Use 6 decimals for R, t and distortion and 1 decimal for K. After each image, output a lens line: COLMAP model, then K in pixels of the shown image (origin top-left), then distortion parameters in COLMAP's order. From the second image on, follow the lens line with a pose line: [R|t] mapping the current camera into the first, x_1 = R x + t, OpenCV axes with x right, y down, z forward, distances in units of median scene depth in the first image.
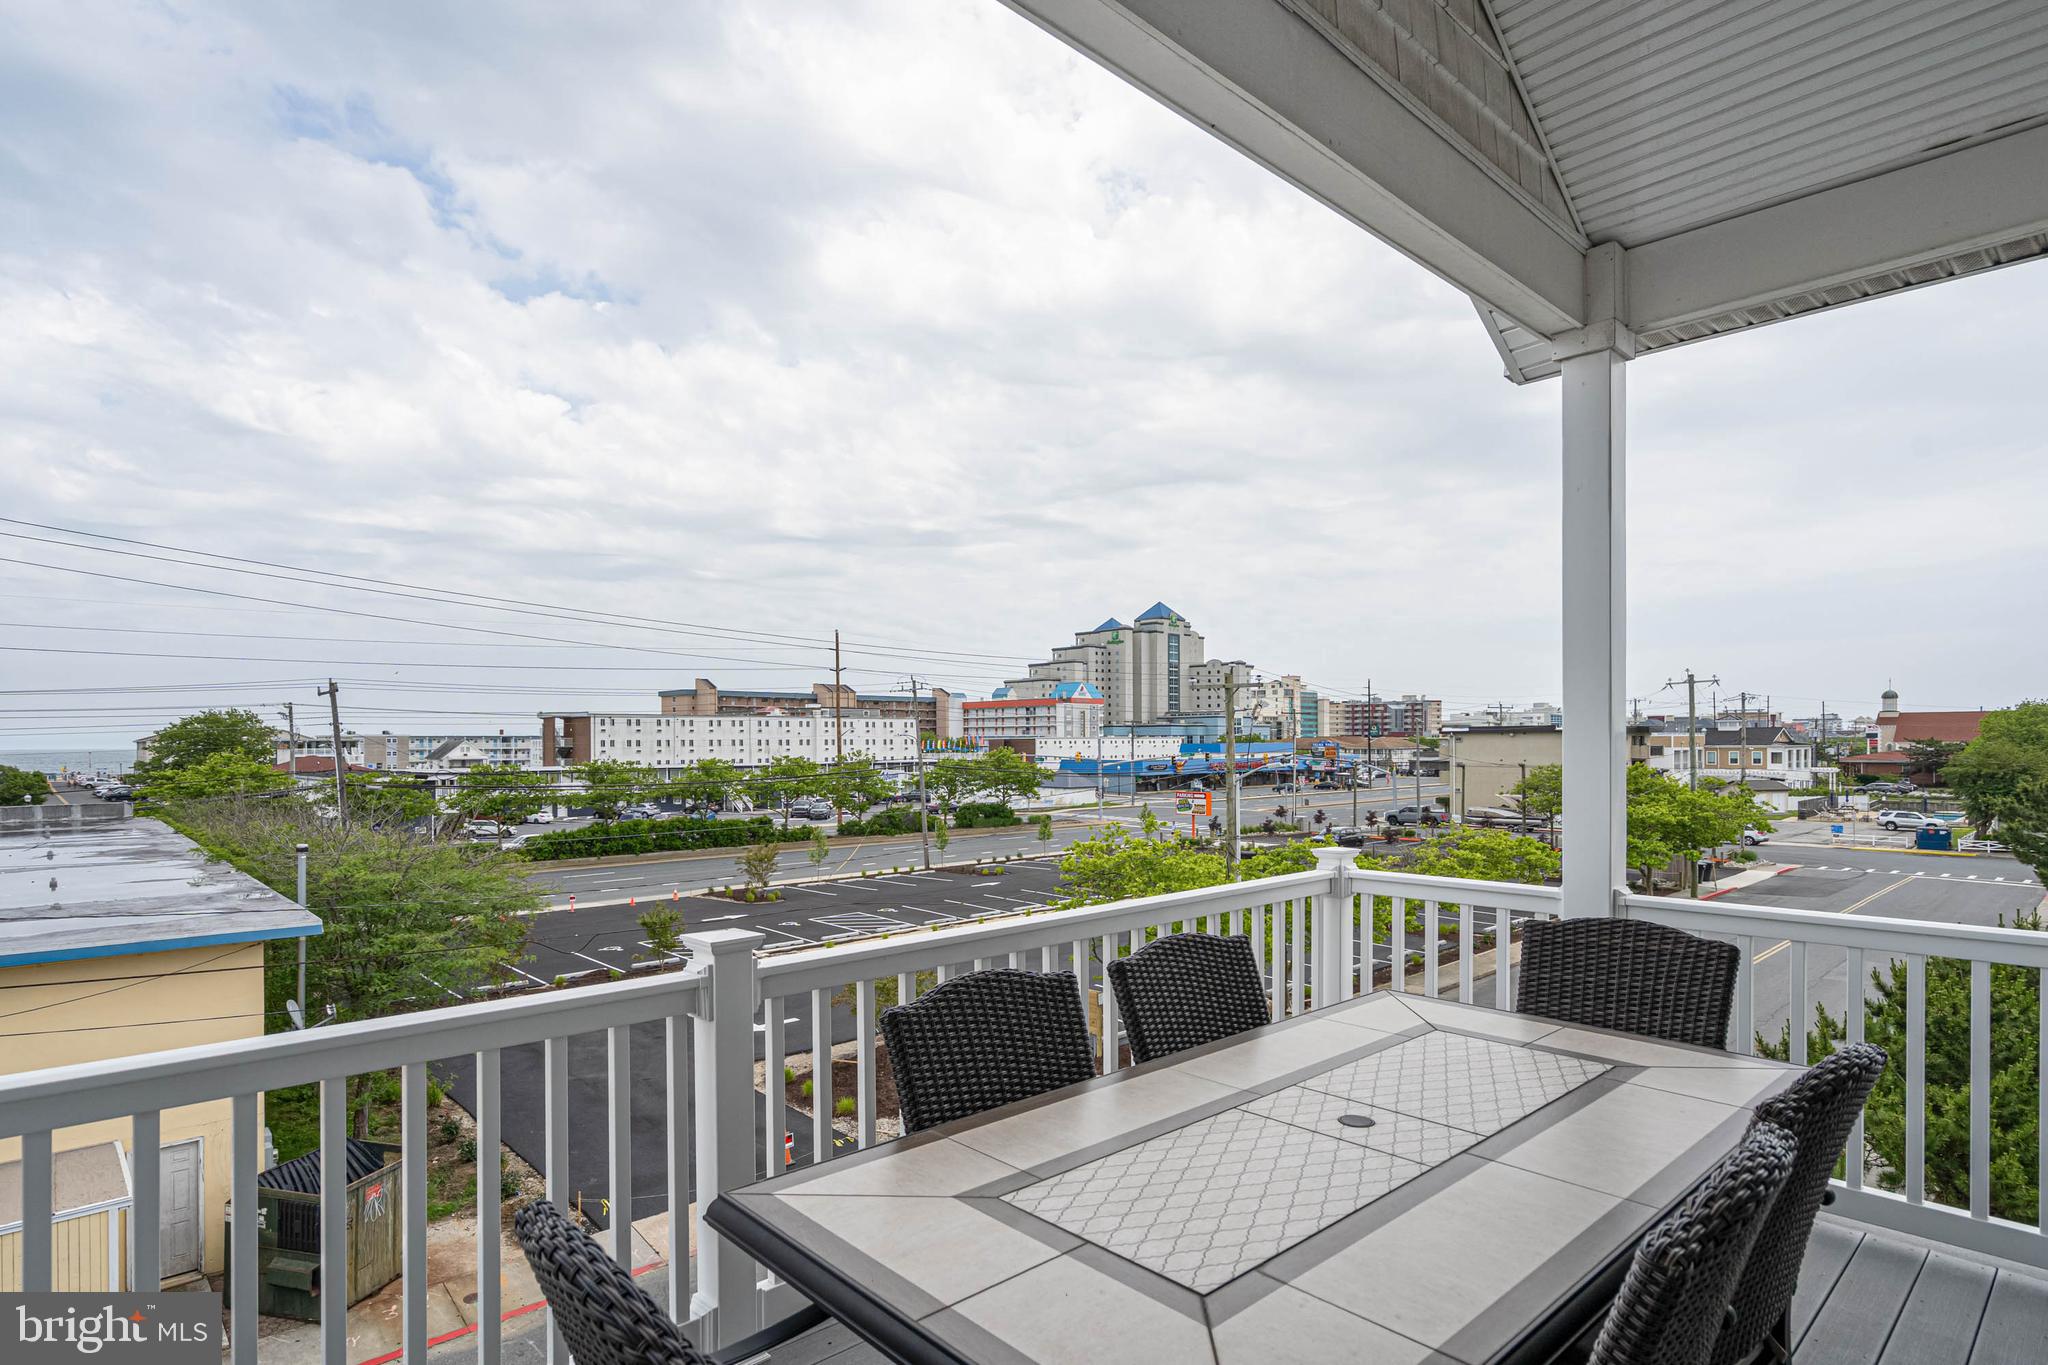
lens RADIAL K [[1084.7, 0, 1040.8], [0, 1084.7, 743.2], [0, 0, 1]] dist [0.003073, 0.000262]
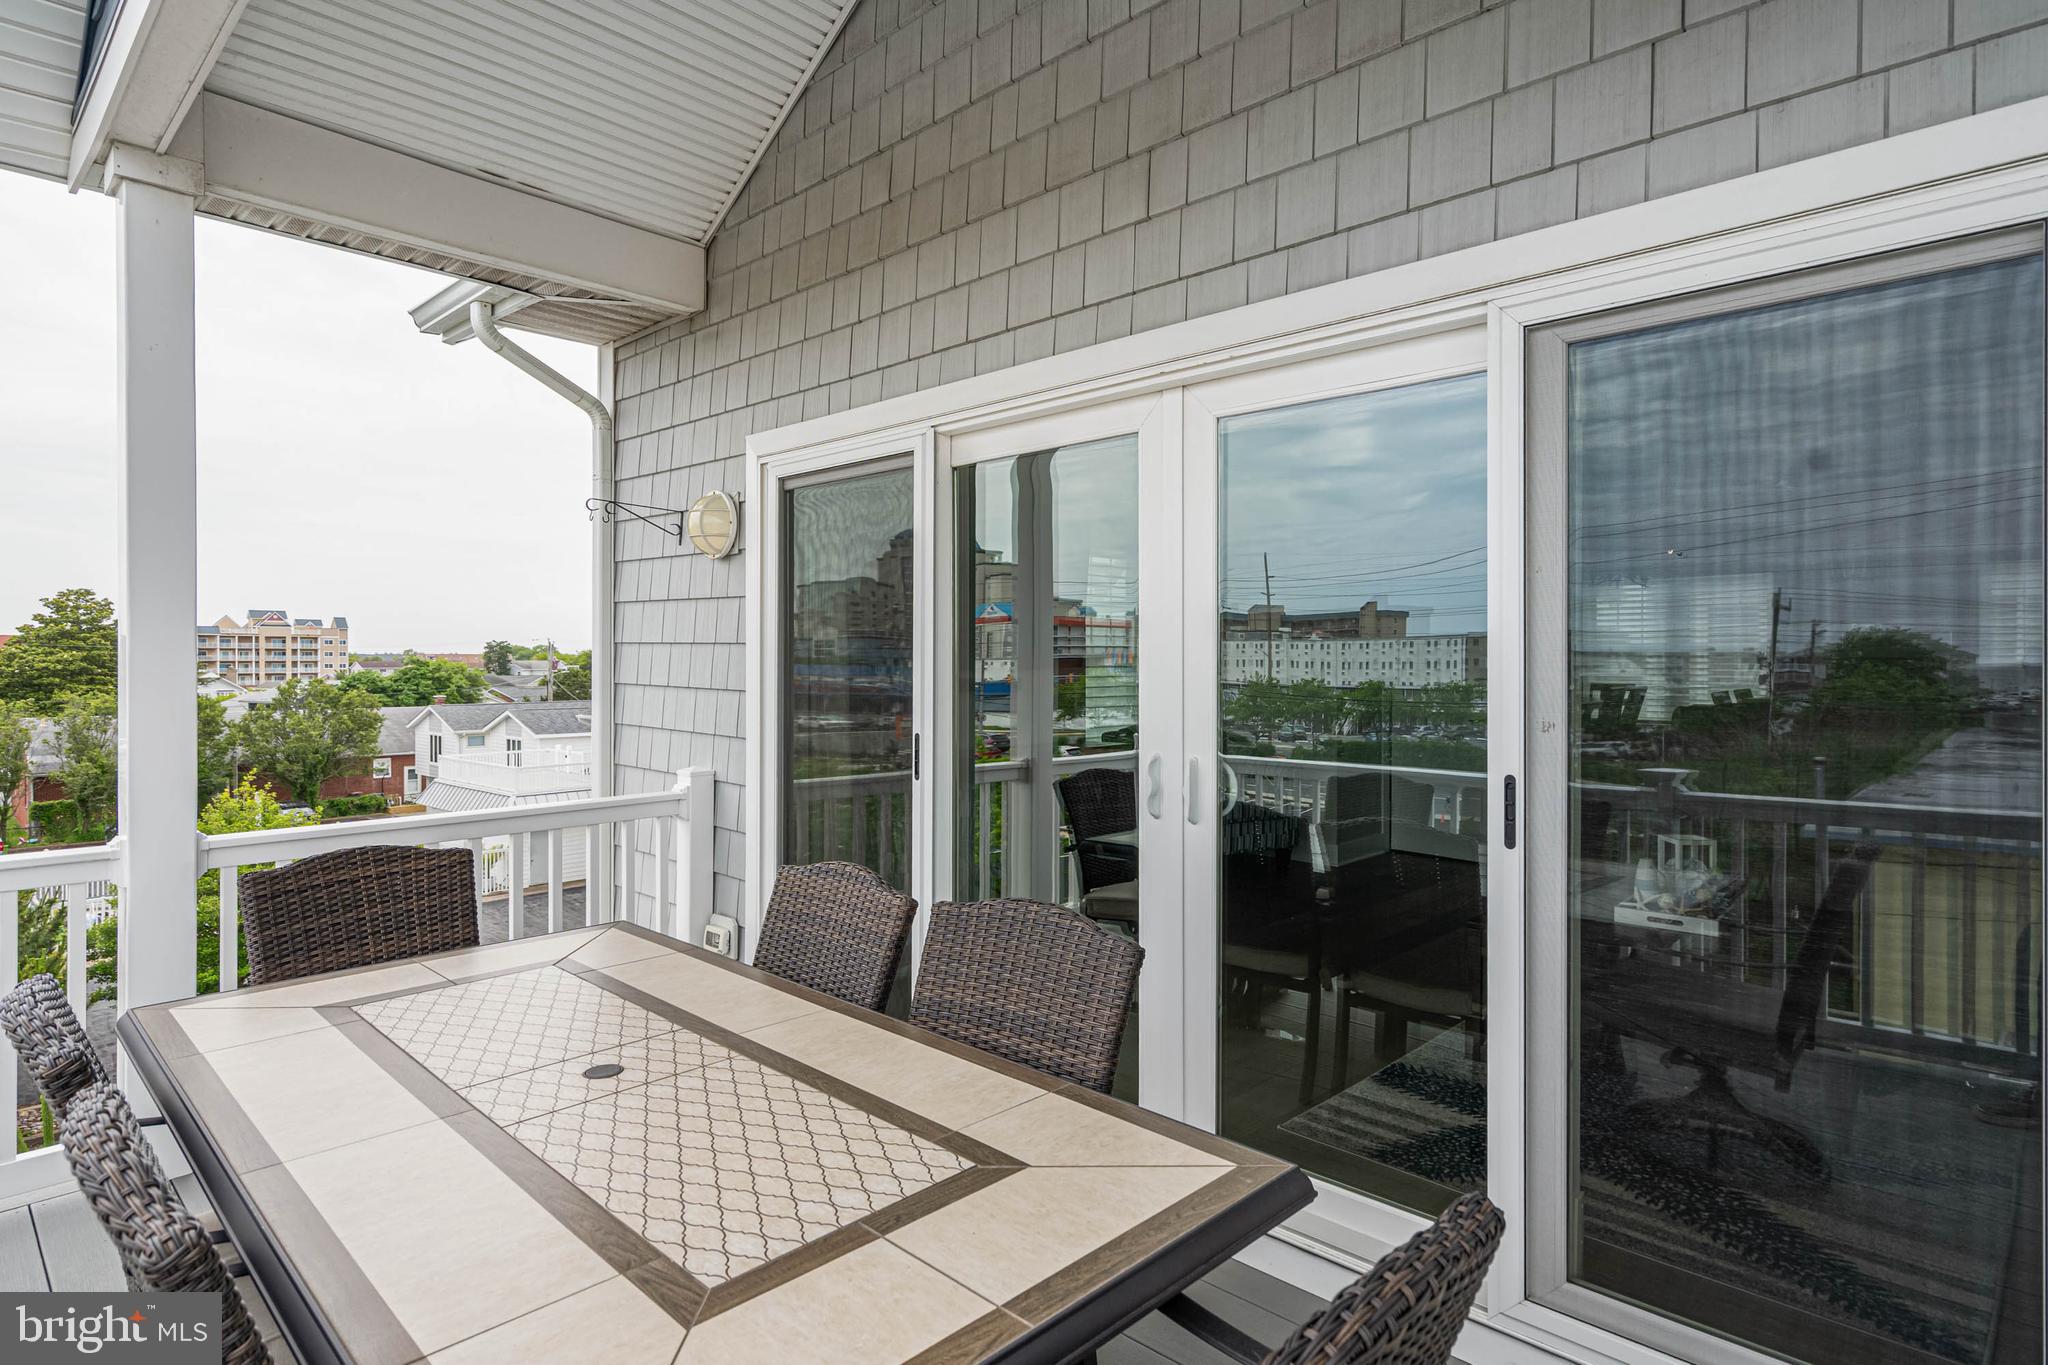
lens RADIAL K [[1084.7, 0, 1026.2], [0, 1084.7, 678.9], [0, 0, 1]] dist [0.003073, 0.000262]
pose [[-0.057729, -0.012190, 0.998258, -0.469747], [-0.005356, 0.999915, 0.011900, 0.000949], [-0.998318, -0.004659, -0.057790, 0.506484]]
